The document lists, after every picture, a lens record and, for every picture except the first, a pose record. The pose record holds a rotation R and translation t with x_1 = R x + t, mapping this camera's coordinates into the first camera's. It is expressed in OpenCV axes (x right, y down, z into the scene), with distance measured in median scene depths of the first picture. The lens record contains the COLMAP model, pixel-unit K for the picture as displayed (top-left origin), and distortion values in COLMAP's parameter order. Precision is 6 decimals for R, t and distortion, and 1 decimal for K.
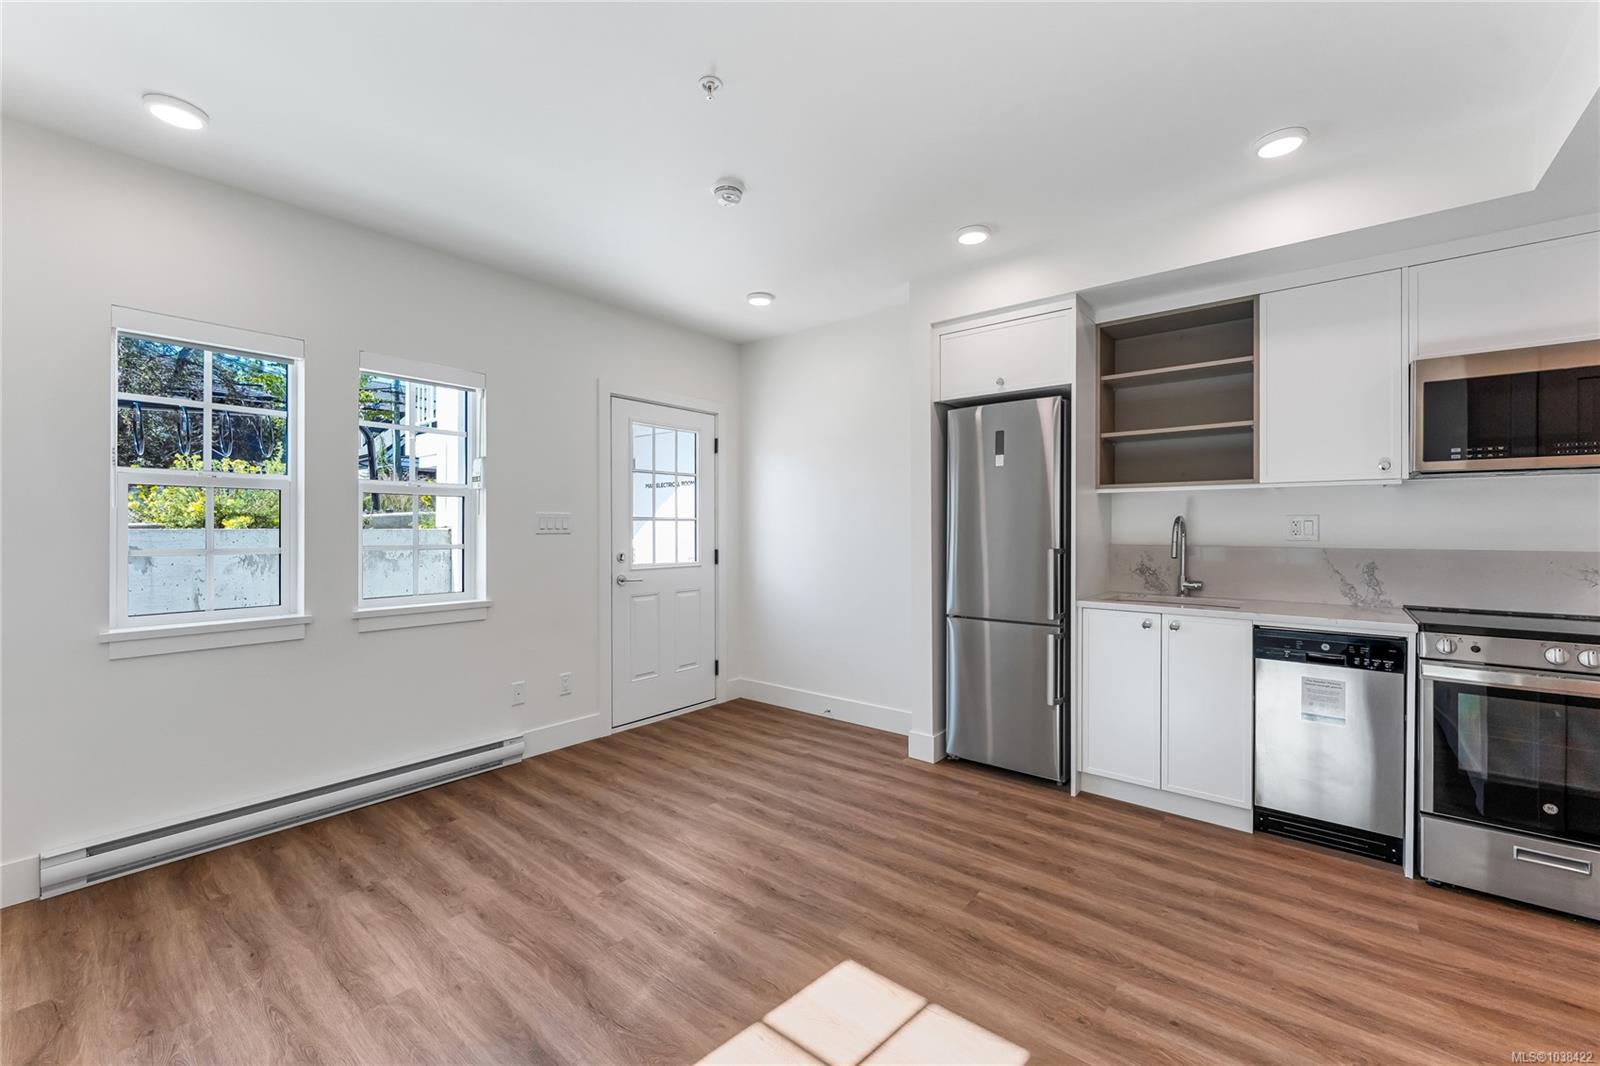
lens RADIAL K [[641.1, 0, 797.7], [0, 641.1, 526.0], [0, 0, 1]] dist [-0.000582, -0.000046]
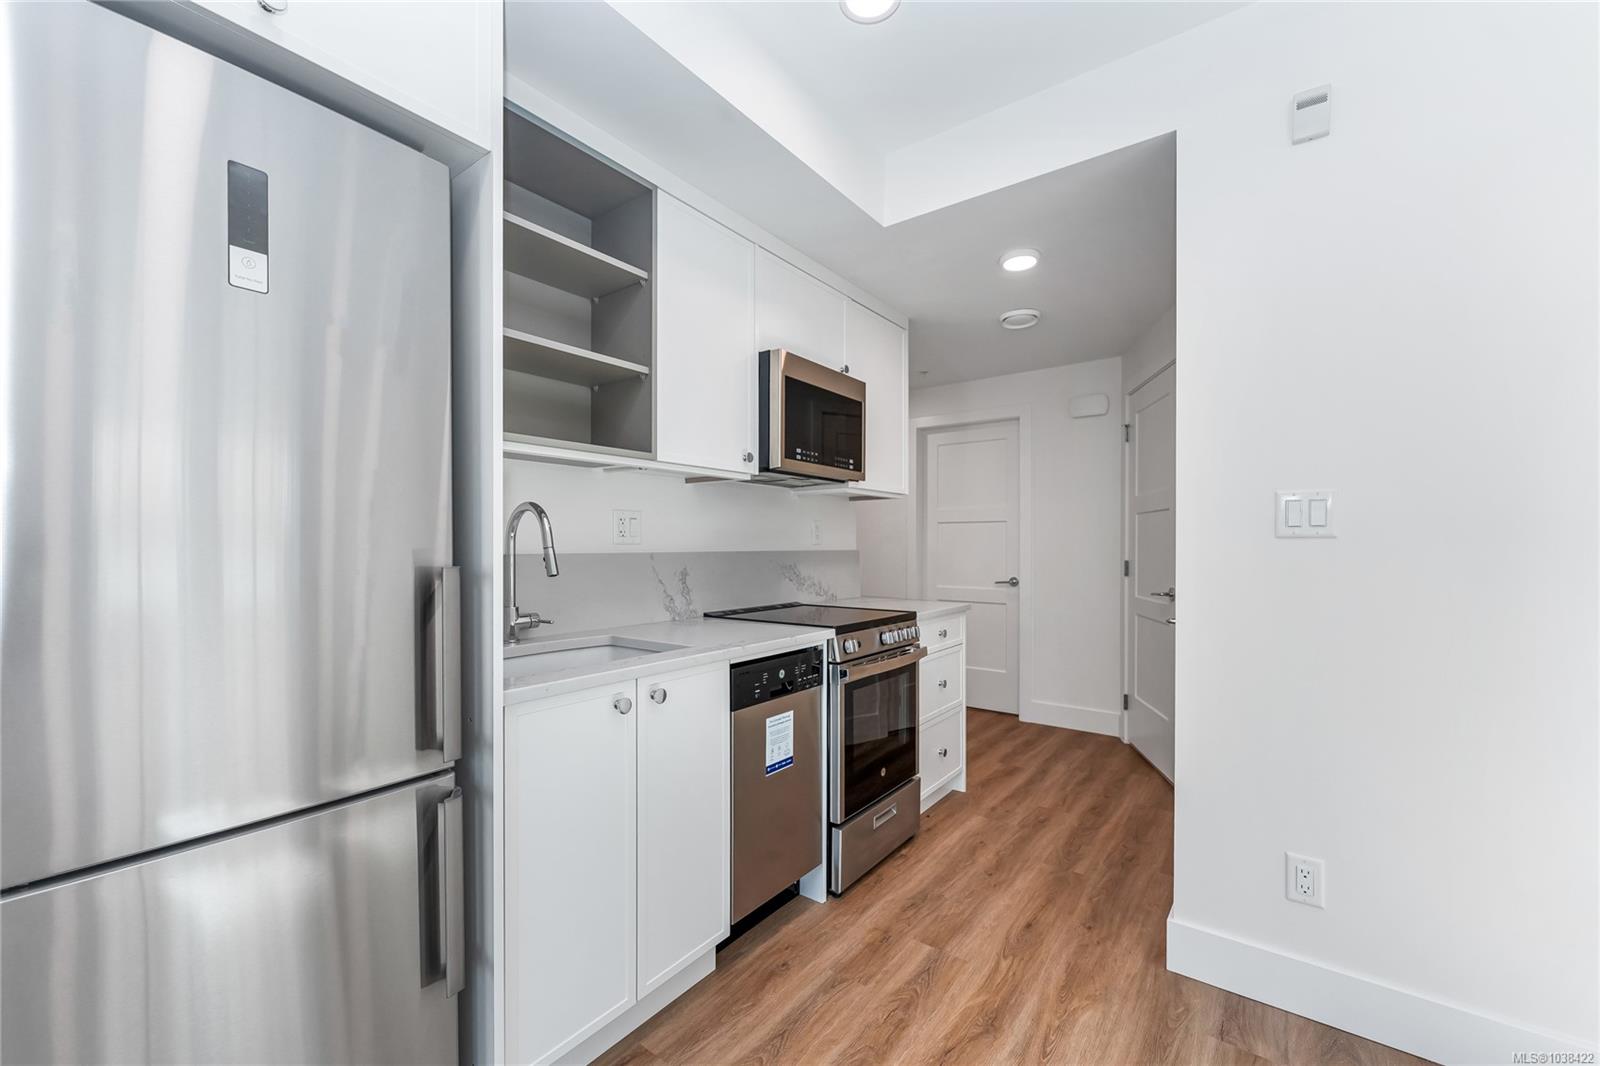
lens RADIAL K [[642.9, 0, 791.4], [0, 642.9, 544.9], [0, 0, 1]] dist [0.001926, 0.000068]
pose [[-0.038084, -0.002094, 0.999272, 0.019775], [-0.003740, 0.999991, 0.001953, 0.022781], [-0.999268, -0.003663, -0.038091, 0.877023]]
